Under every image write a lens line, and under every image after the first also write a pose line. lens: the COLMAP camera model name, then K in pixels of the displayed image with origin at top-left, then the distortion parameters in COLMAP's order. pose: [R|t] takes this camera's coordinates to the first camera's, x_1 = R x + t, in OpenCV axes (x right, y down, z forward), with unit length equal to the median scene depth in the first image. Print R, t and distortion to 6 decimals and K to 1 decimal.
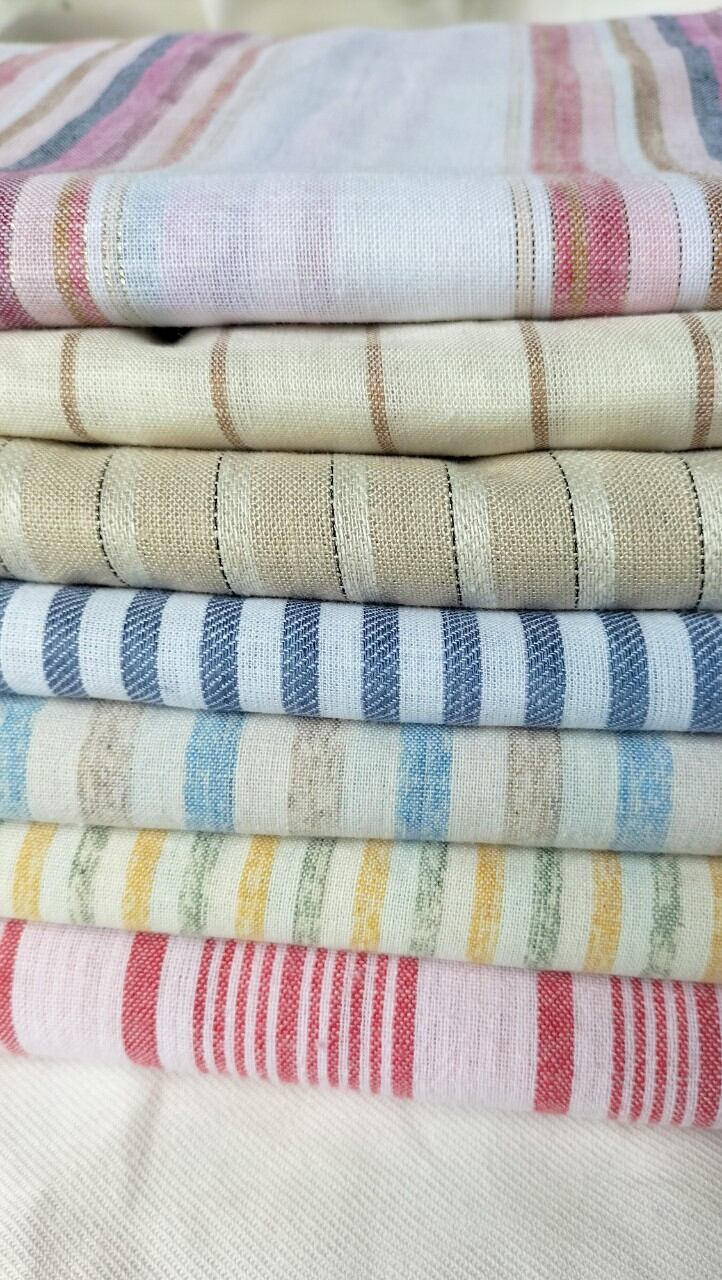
lens RADIAL K [[1219.0, 0, 363.8], [0, 1219.0, 617.7], [0, 0, 1]] dist [0.003187, -0.309540]
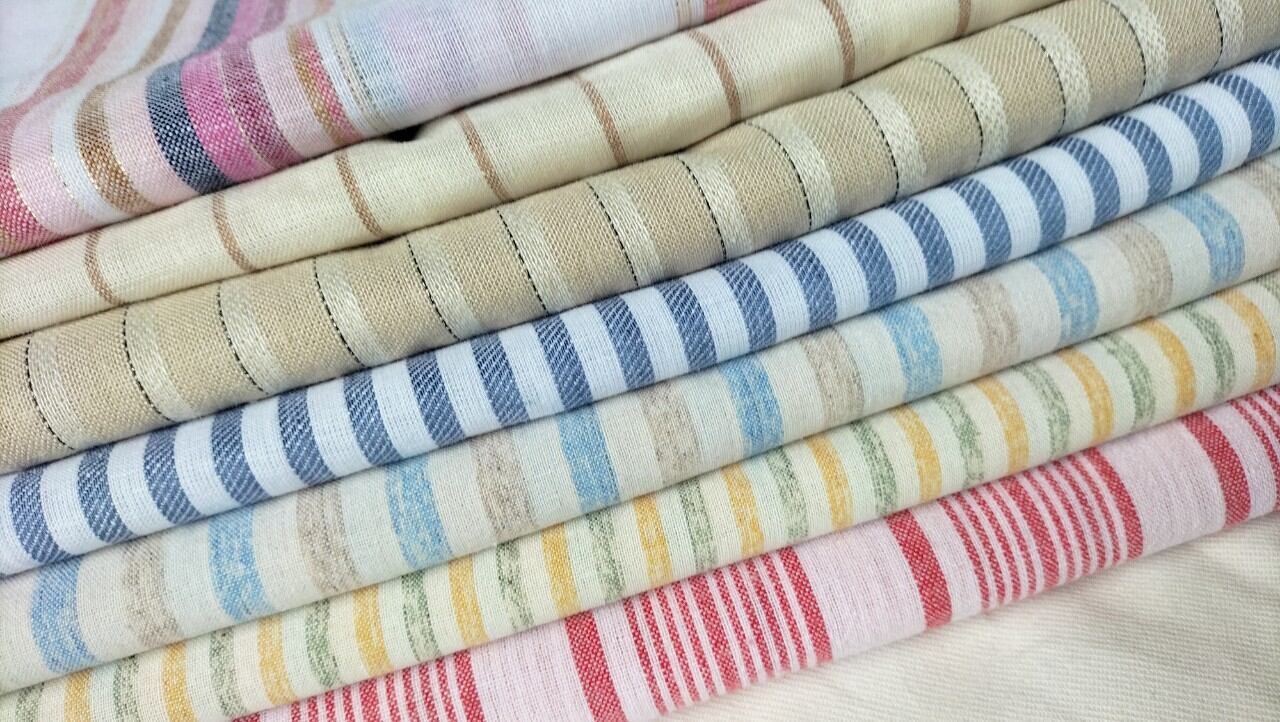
lens RADIAL K [[1219.0, 0, 640.0], [0, 1219.0, 361.0], [0, 0, 1]] dist [0.003187, -0.309540]
pose [[0.918120, -0.346338, 0.192628, -0.273212], [0.357538, 0.933546, -0.025650, 0.087267], [-0.170944, 0.092421, 0.980937, -0.183471]]
